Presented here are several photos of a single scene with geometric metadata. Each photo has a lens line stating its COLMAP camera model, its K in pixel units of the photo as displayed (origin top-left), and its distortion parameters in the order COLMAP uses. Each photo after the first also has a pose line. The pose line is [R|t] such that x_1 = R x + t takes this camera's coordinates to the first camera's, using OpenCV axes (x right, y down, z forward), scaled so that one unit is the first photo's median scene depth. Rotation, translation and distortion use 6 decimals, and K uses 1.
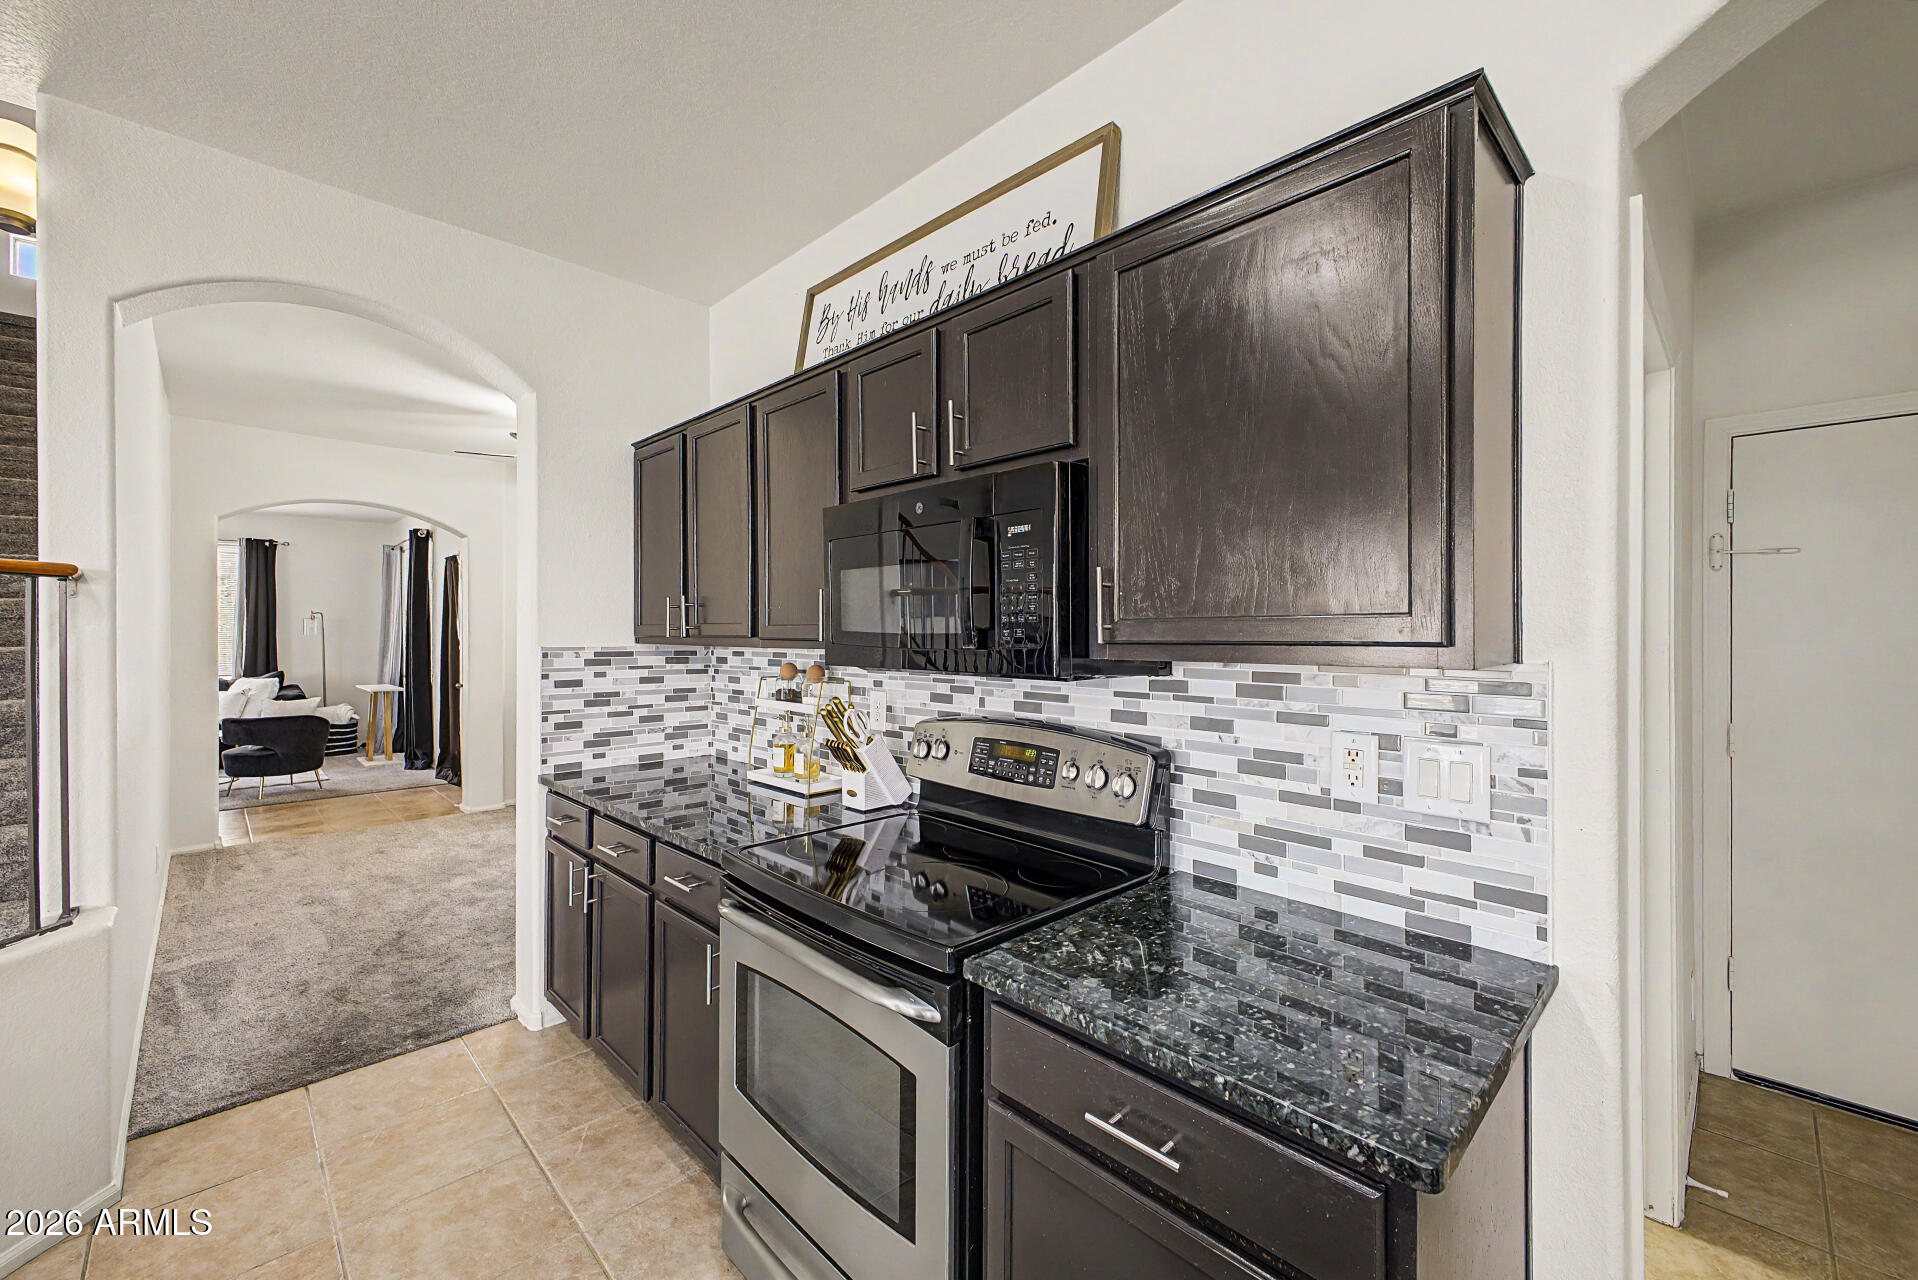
lens RADIAL K [[757.4, 0, 961.2], [0, 757.4, 630.9], [0, 0, 1]] dist [0.002377, 0.000166]
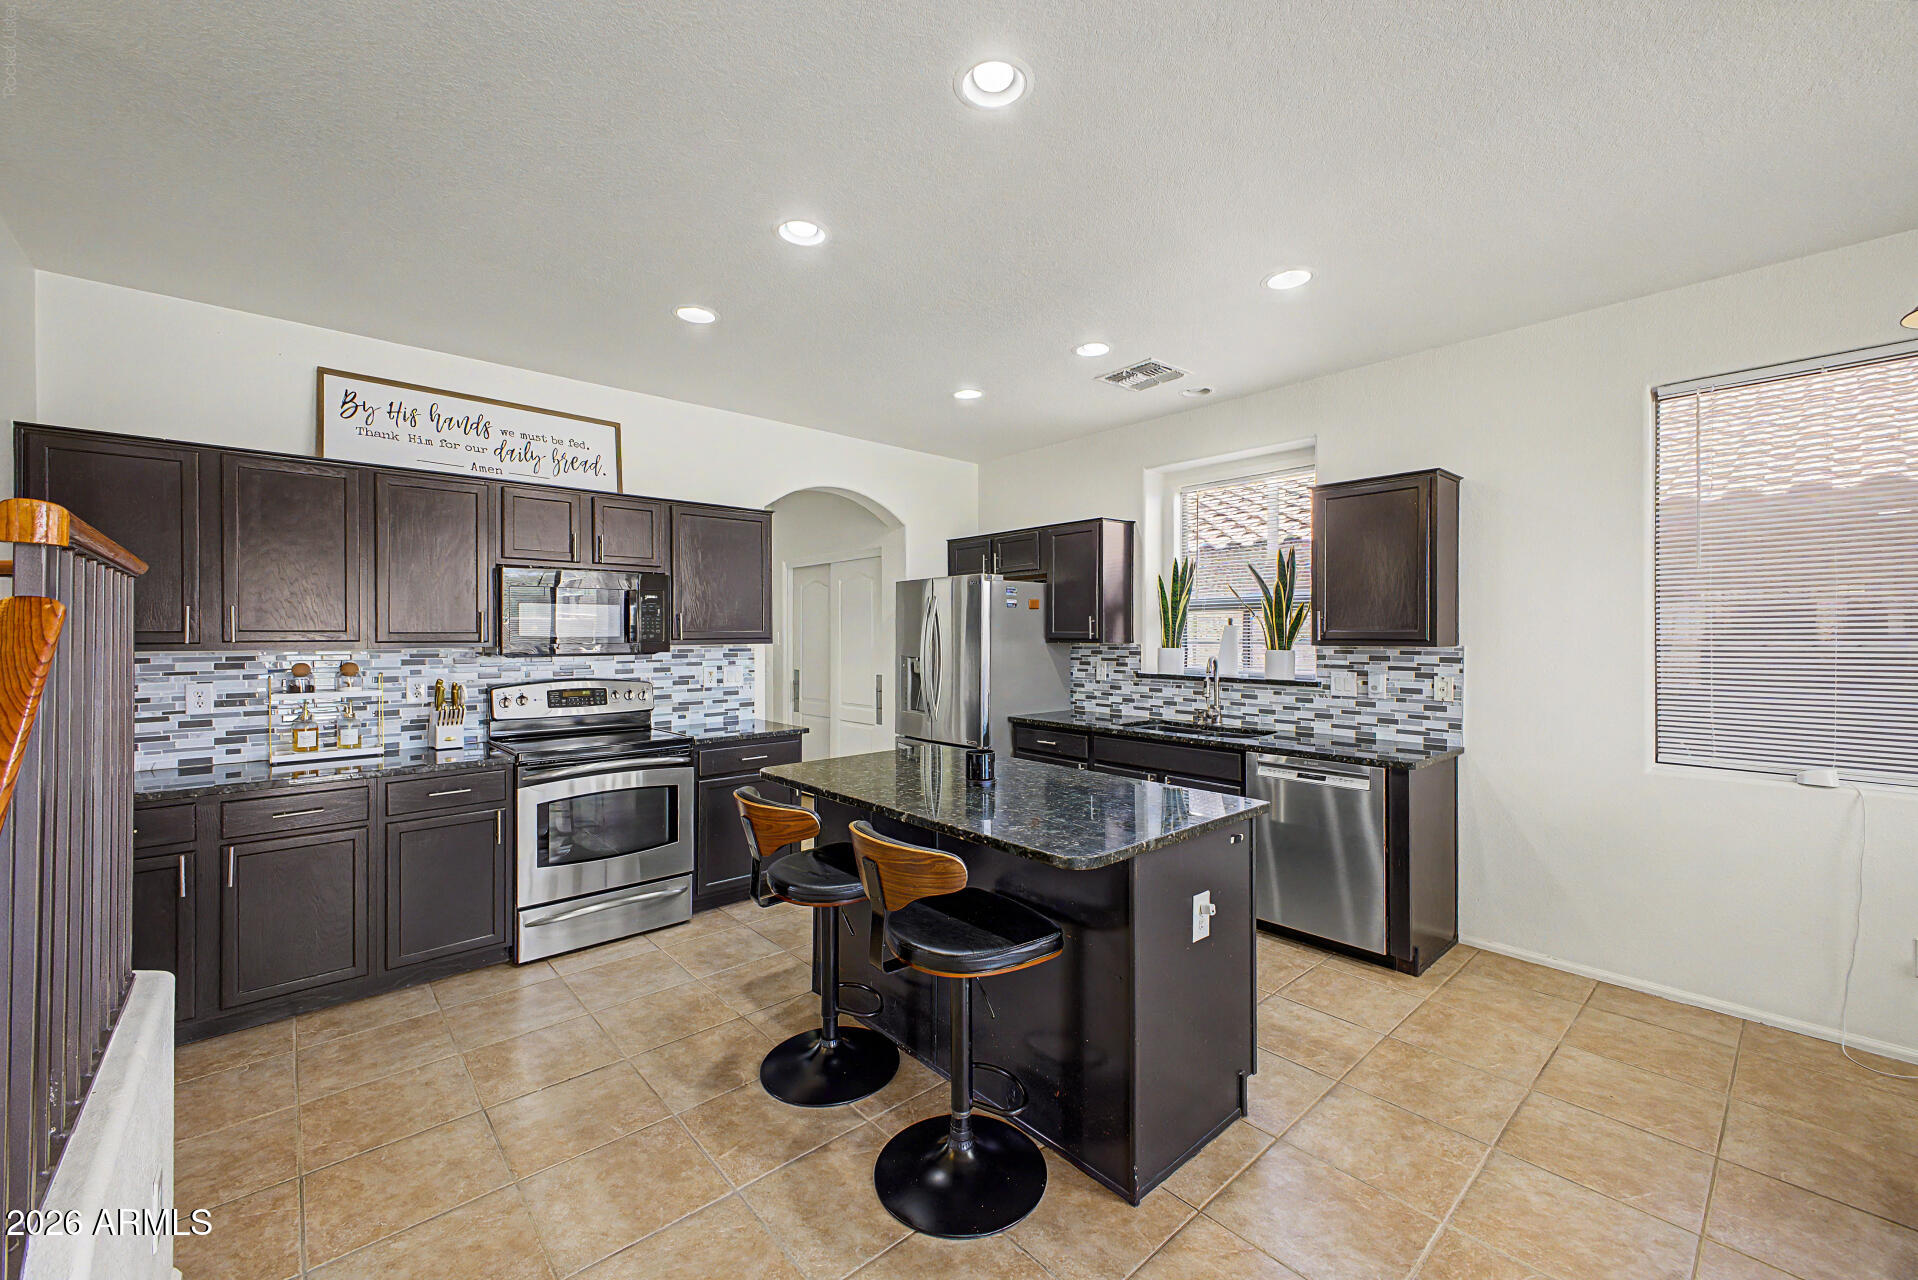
lens RADIAL K [[757.4, 0, 961.2], [0, 757.4, 630.9], [0, 0, 1]] dist [0.002377, 0.000166]
pose [[0.055848, -0.006134, 0.998420, -2.342164], [-0.002355, 0.999978, 0.006276, -0.036089], [-0.998437, -0.002702, 0.055832, -0.226809]]
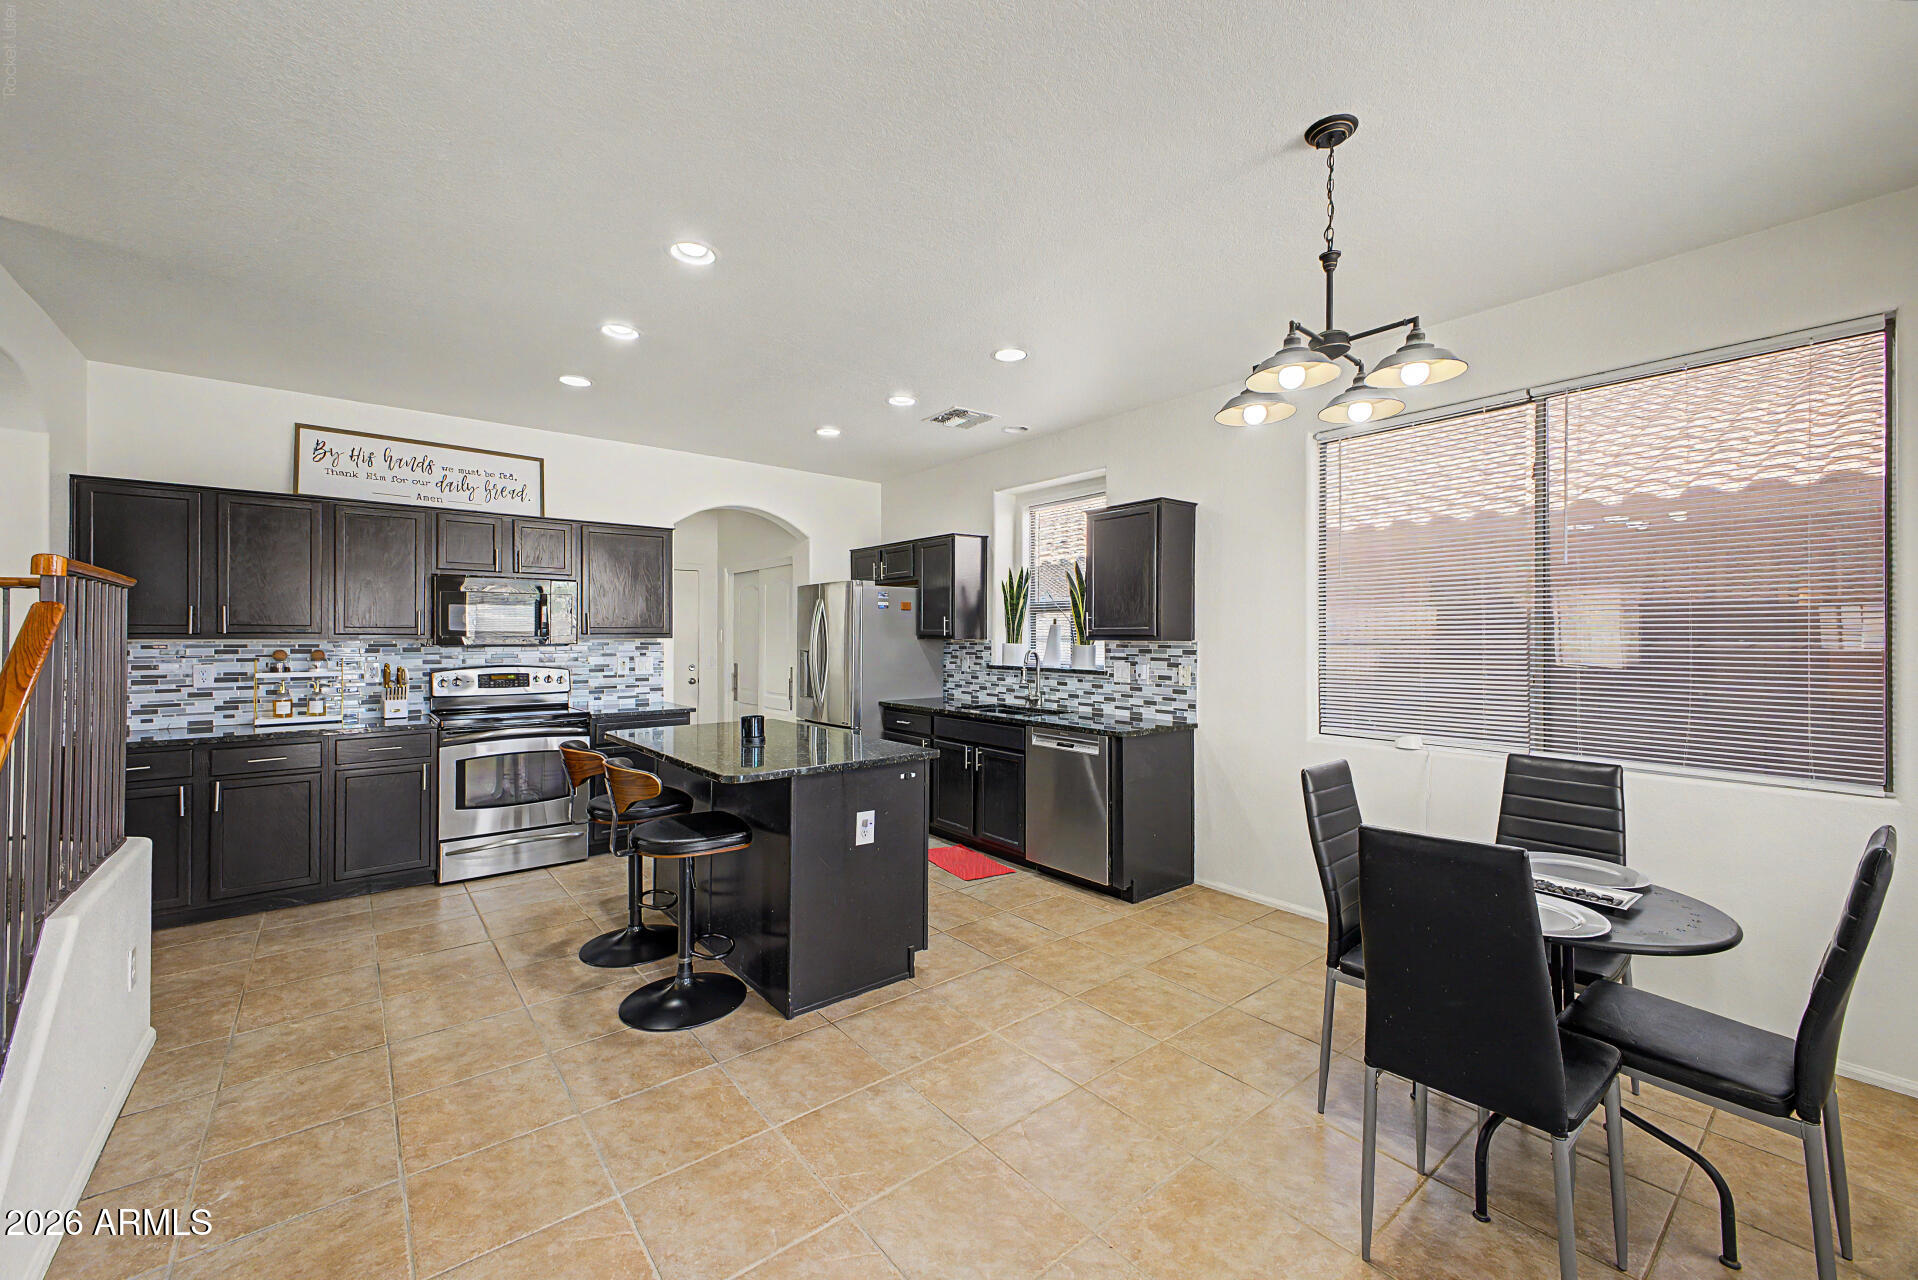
lens RADIAL K [[762.5, 0, 971.3], [0, 762.5, 627.7], [0, 0, 1]] dist [-0.001696, -0.000473]
pose [[0.094979, 0.001192, 0.995479, -2.846078], [-0.005350, 0.999985, -0.000687, -0.021406], [-0.995465, -0.005260, 0.094984, -1.027617]]
